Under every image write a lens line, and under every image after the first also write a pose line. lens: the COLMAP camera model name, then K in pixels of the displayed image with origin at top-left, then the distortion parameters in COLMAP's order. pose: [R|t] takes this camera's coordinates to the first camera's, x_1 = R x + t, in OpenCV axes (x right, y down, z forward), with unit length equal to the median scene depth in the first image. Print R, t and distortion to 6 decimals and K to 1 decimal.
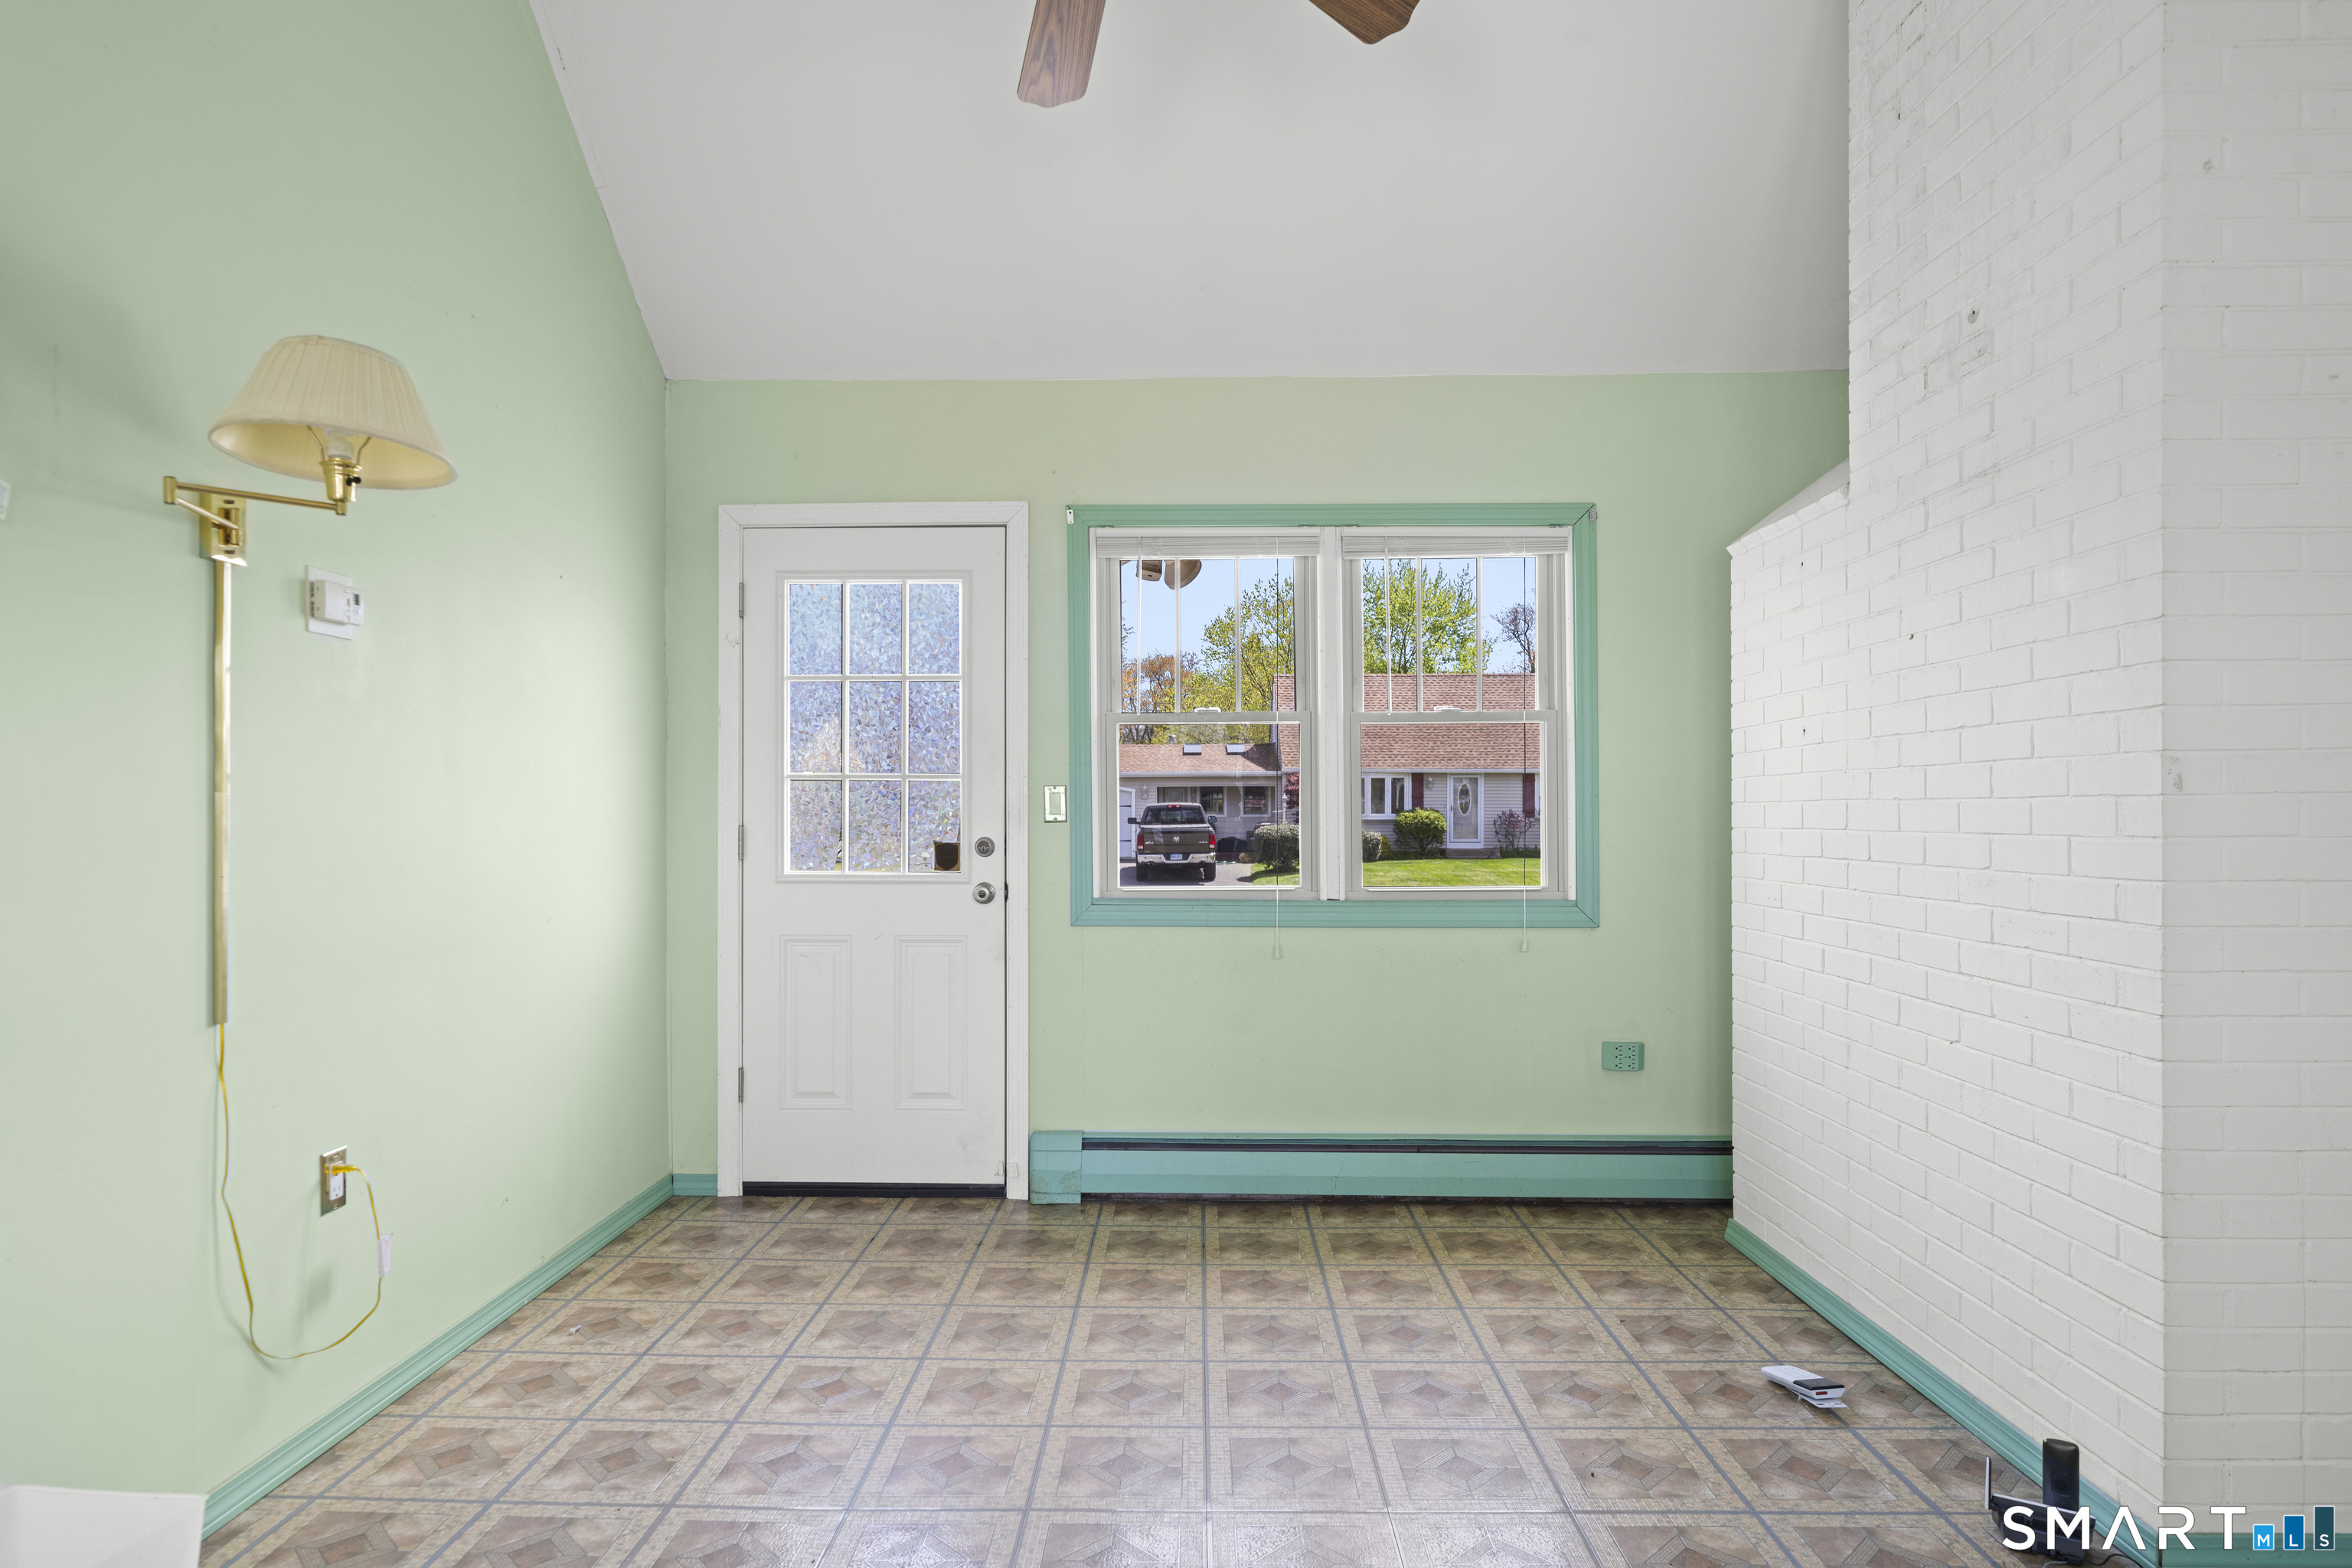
lens RADIAL K [[1324.0, 0, 1173.6], [0, 1324.0, 803.2], [0, 0, 1]] dist [0.022427, -0.000989]
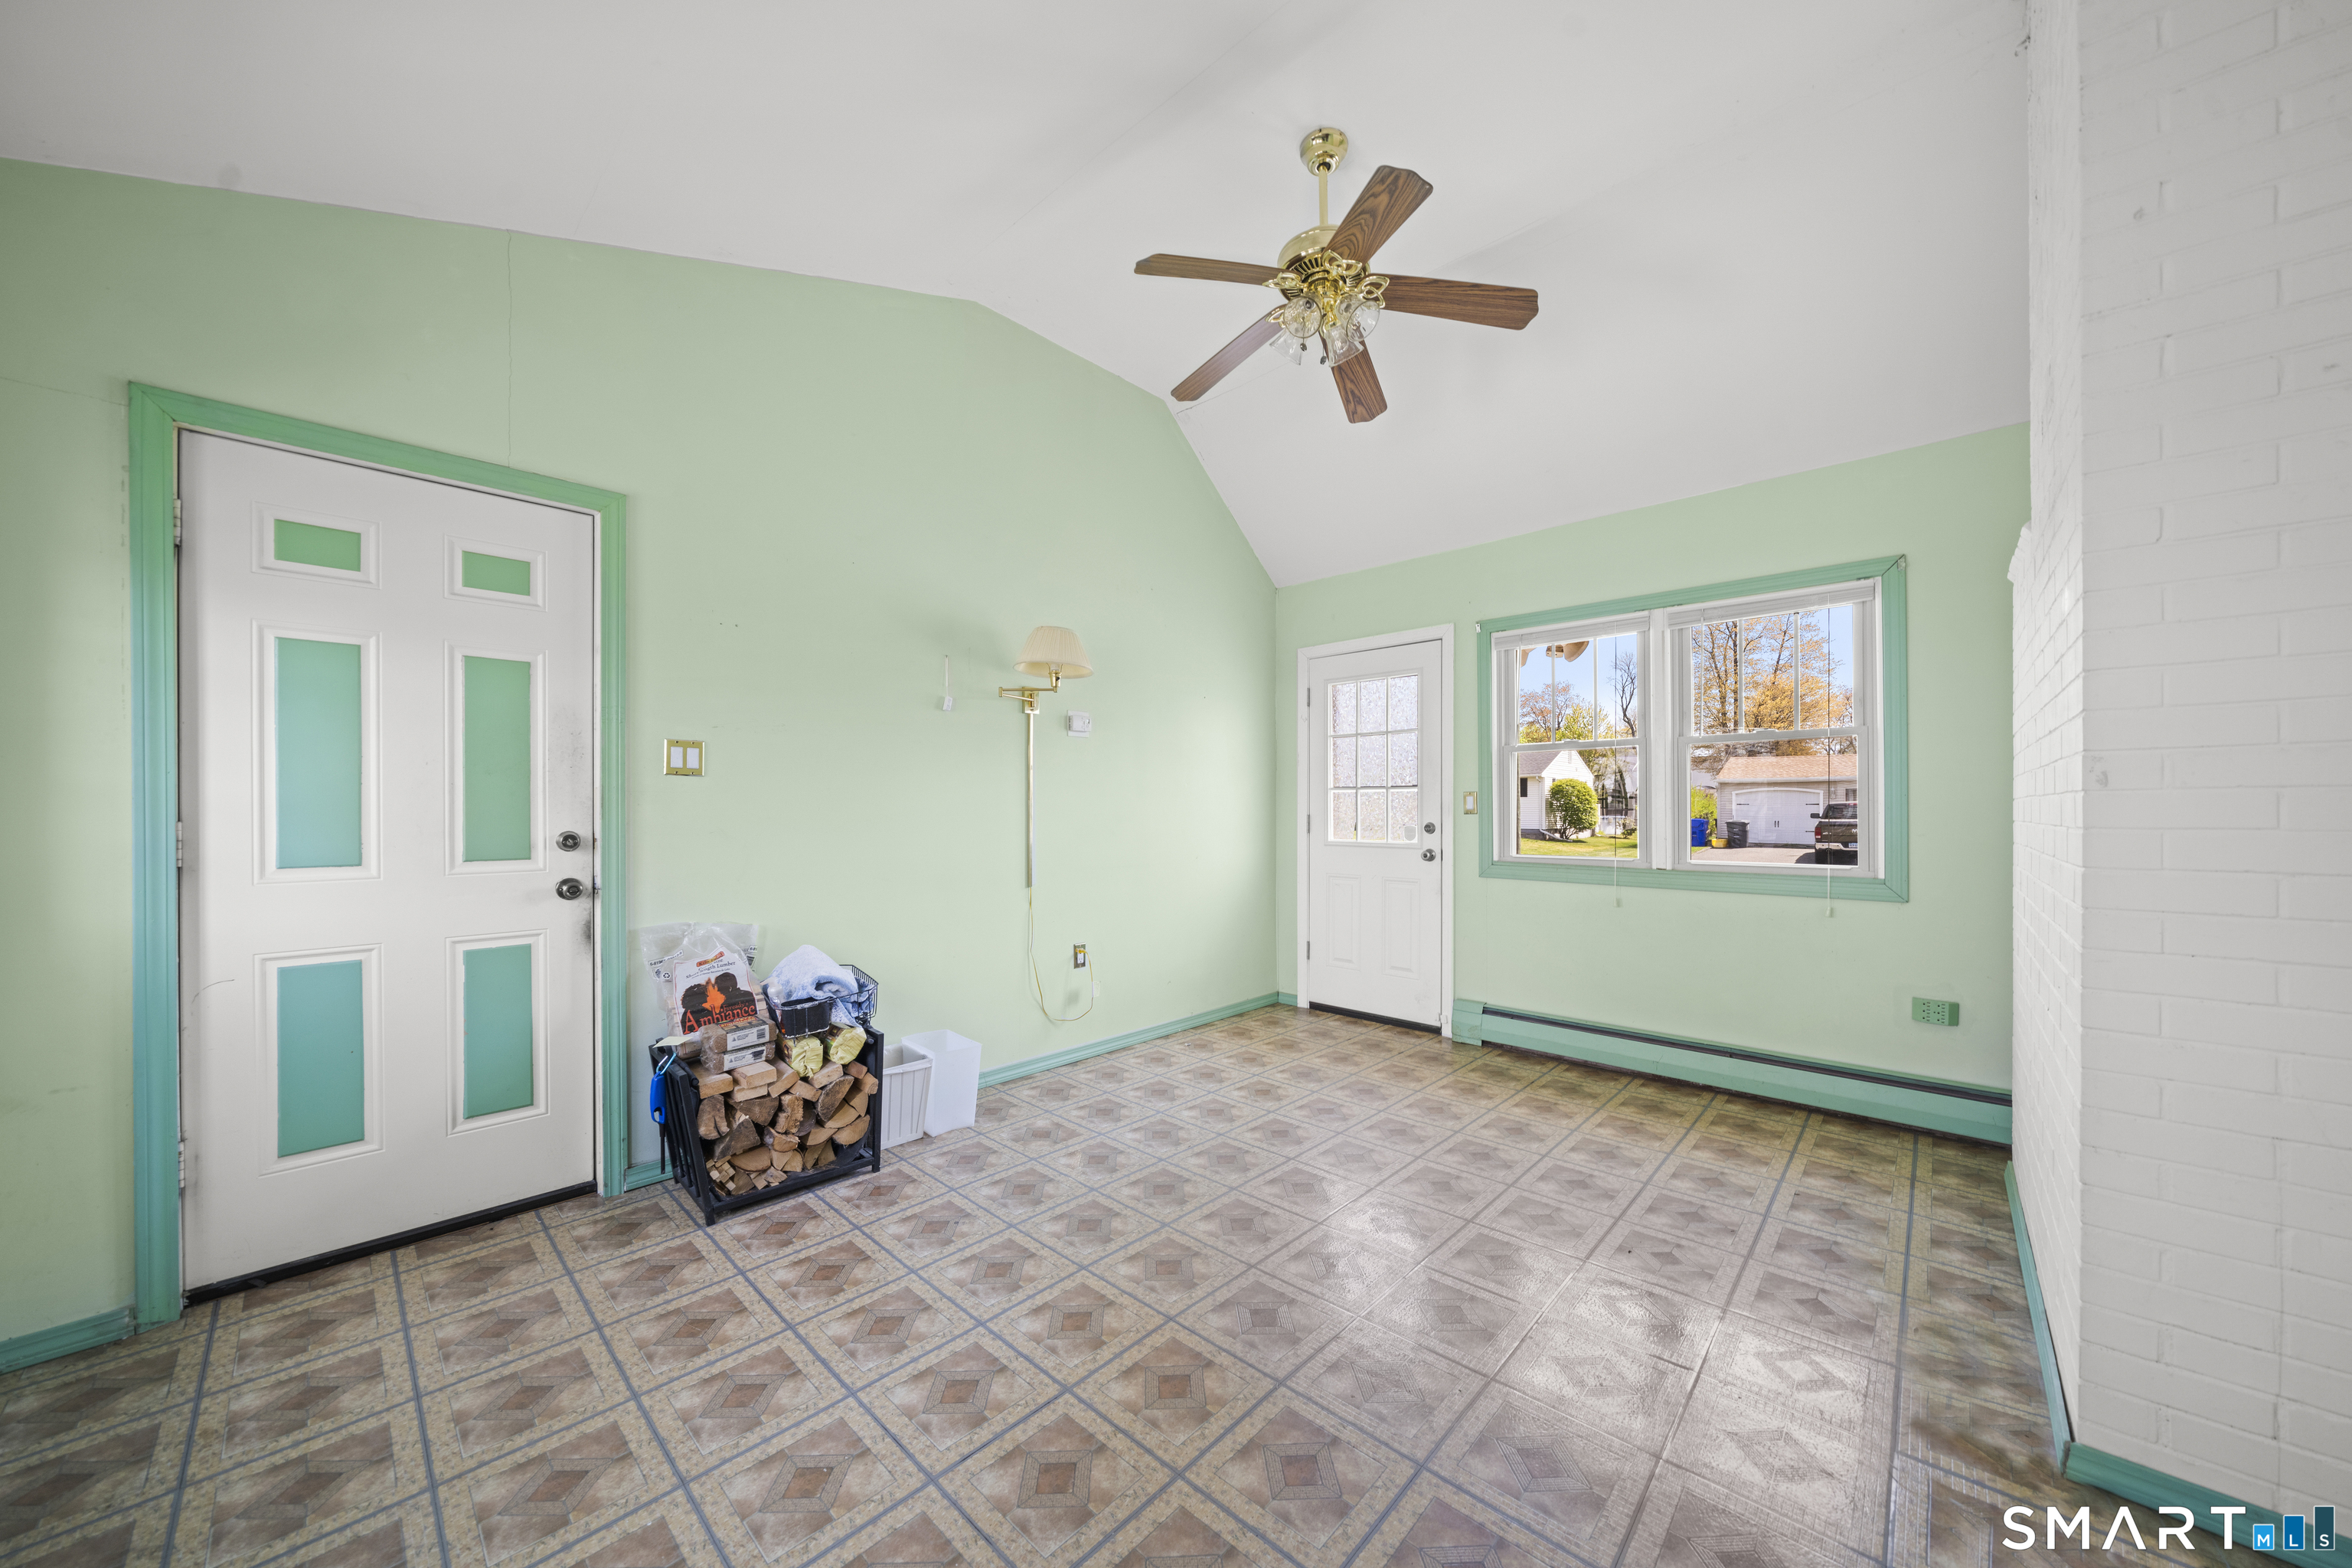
lens RADIAL K [[812.6, 0, 1168.5], [0, 812.6, 814.3], [0, 0, 1]] dist [-0.007118, 0.000260]
pose [[0.738464, 0.004155, -0.674280, 0.329988], [0.004586, 0.999927, 0.011185, 0.001168], [0.674277, -0.011352, 0.738391, -0.001989]]
